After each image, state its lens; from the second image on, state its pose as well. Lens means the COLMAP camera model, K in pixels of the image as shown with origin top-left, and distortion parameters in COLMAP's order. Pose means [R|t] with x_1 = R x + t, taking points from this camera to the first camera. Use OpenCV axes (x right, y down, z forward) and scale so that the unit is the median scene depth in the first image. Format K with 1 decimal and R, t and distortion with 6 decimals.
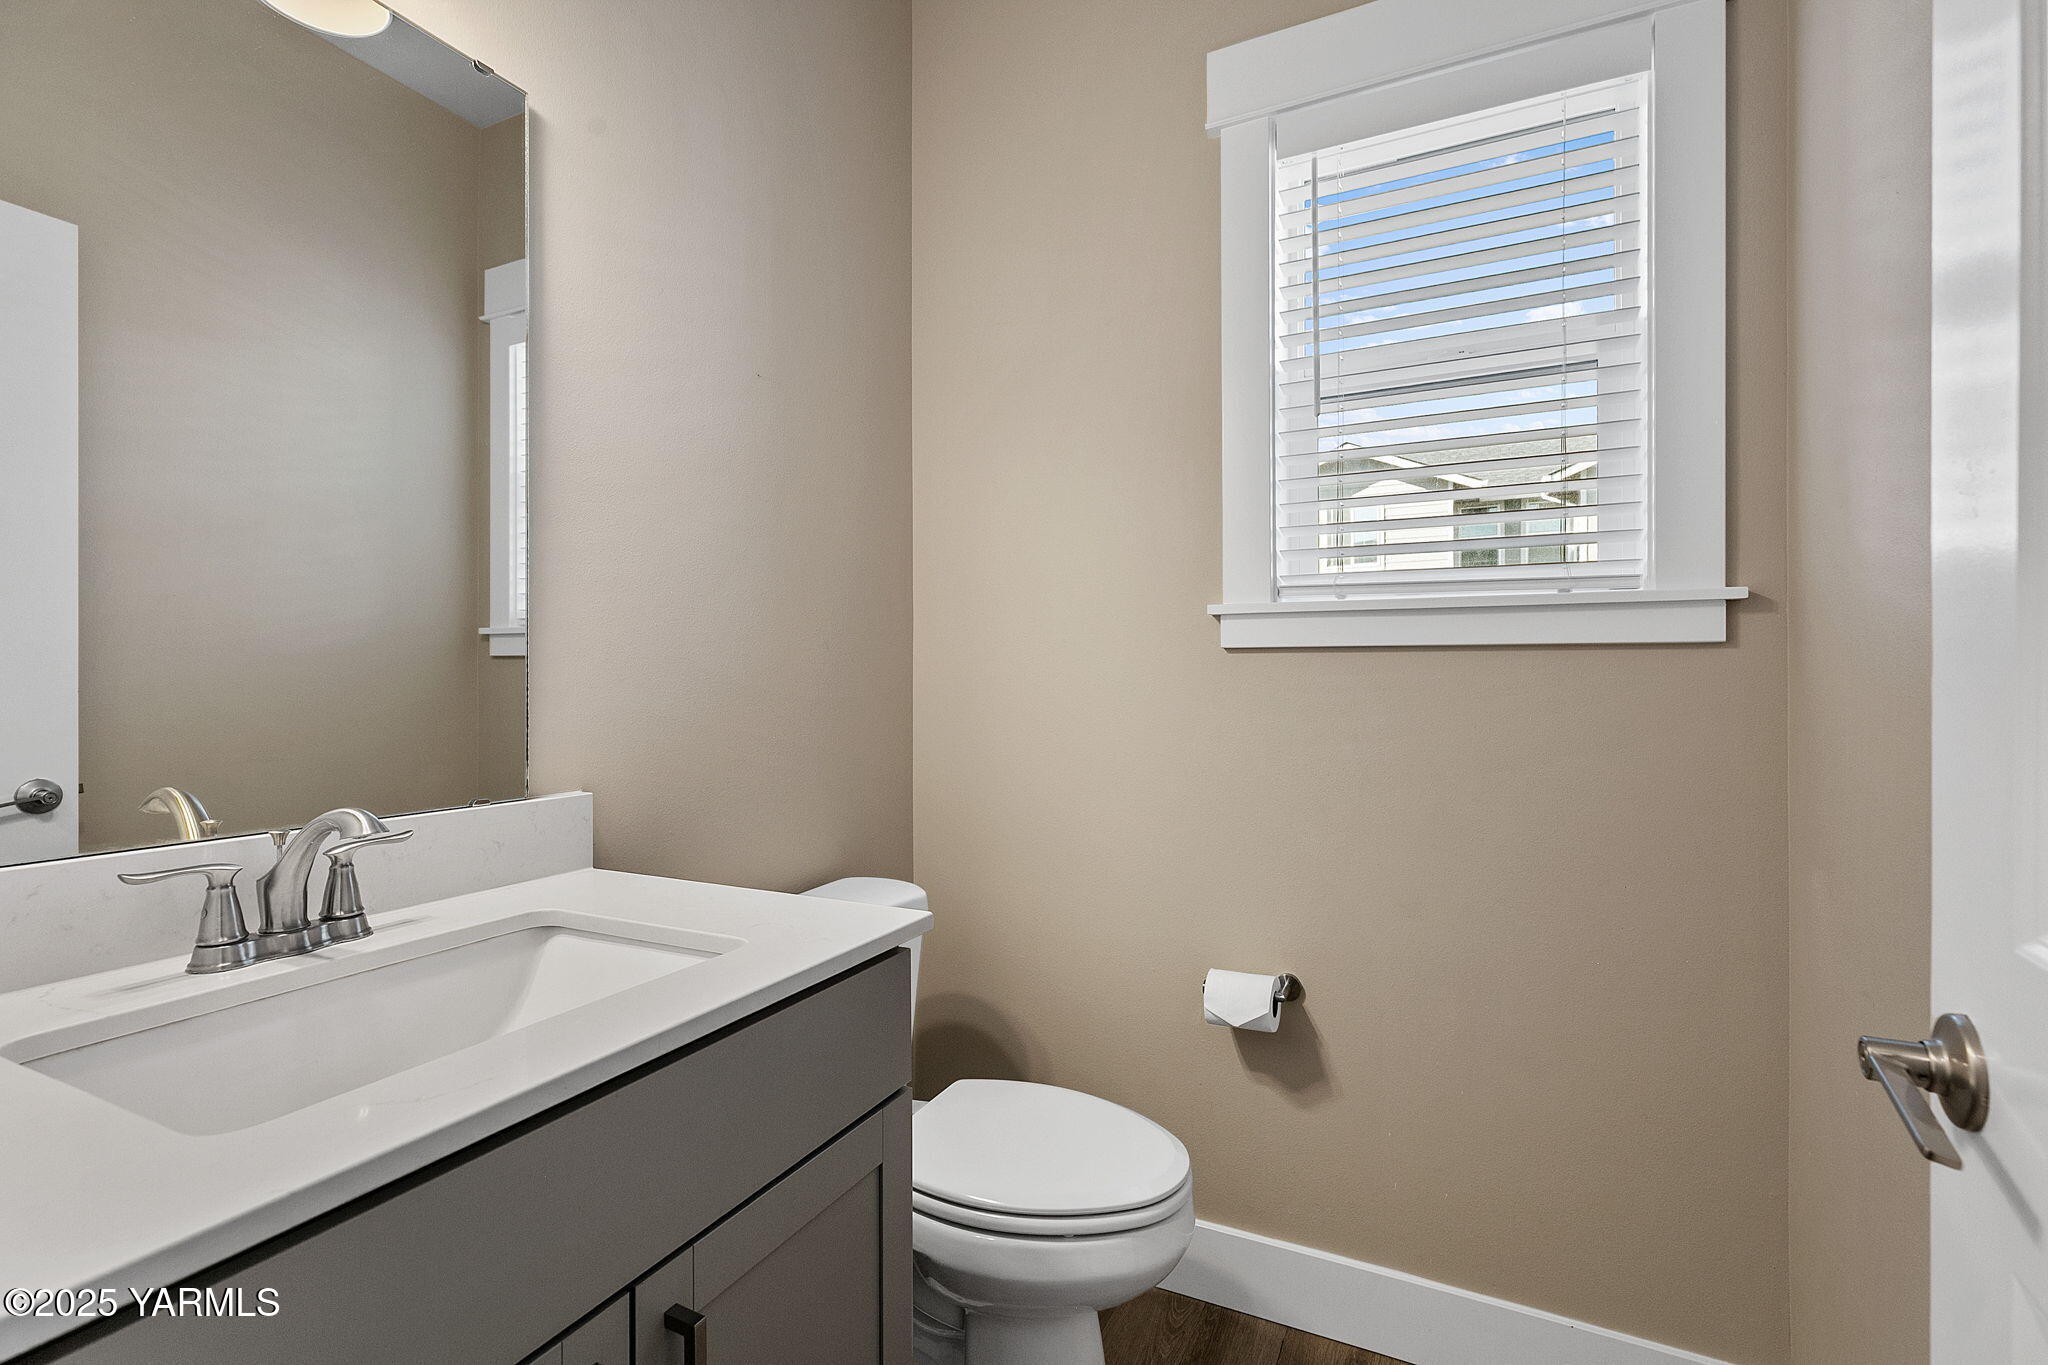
lens RADIAL K [[915.7, 0, 1024.0], [0, 915.7, 682.5], [0, 0, 1]] dist [-0.001069, -0.000271]
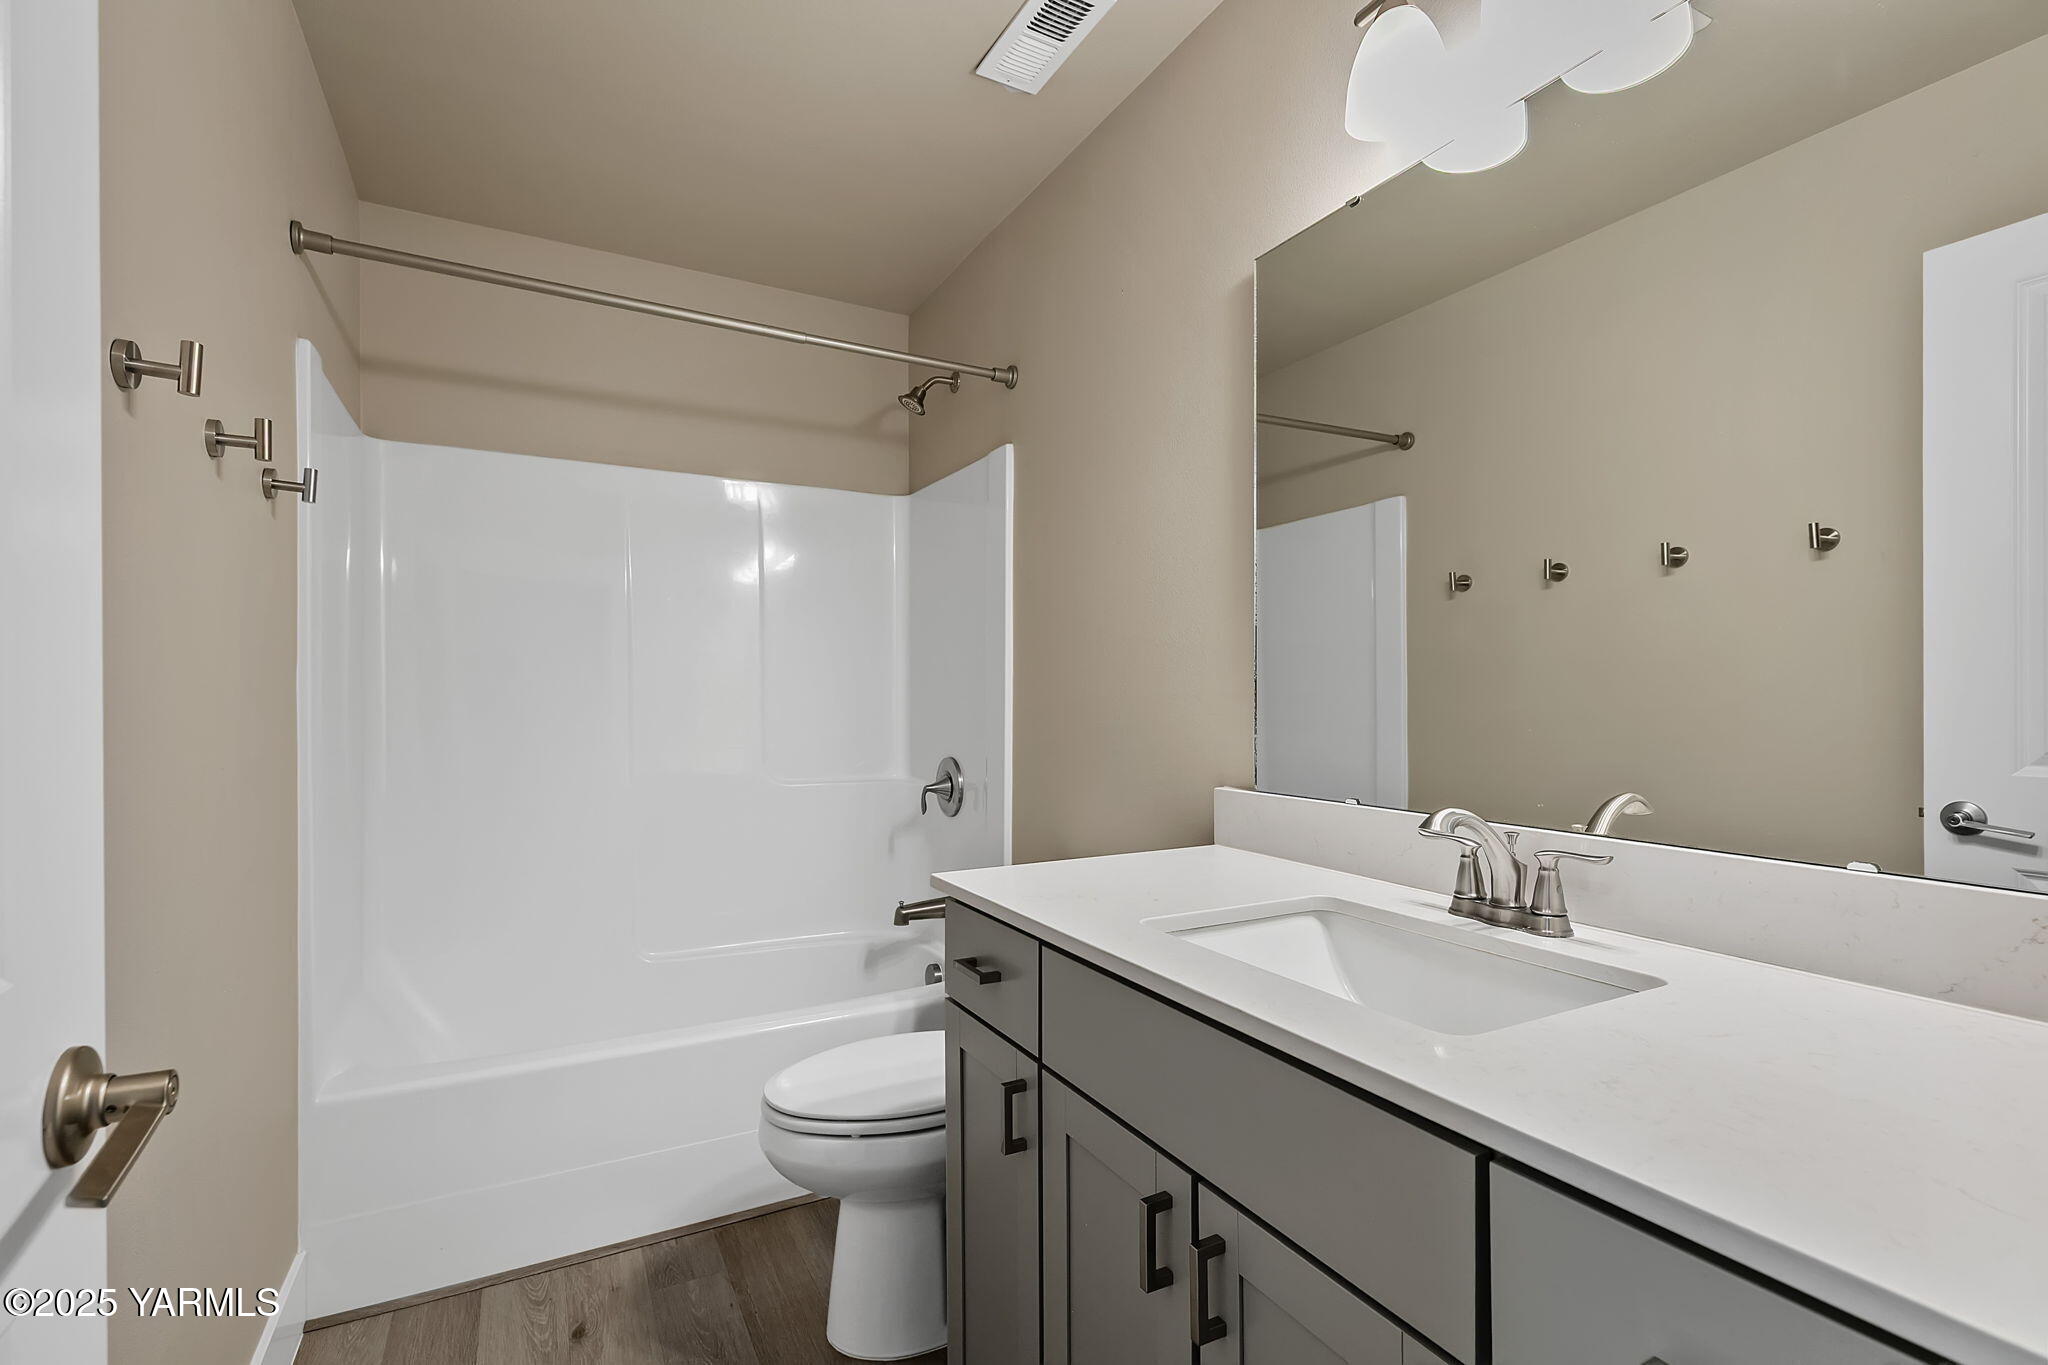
lens RADIAL K [[927.9, 0, 1023.0], [0, 927.9, 706.3], [0, 0, 1]] dist [-0.000071, -0.000005]
pose [[-0.580999, 0.003463, -0.813897, 0.634621], [0.002386, 0.999994, 0.002551, -0.006356], [0.813901, -0.000459, -0.581004, 1.278732]]
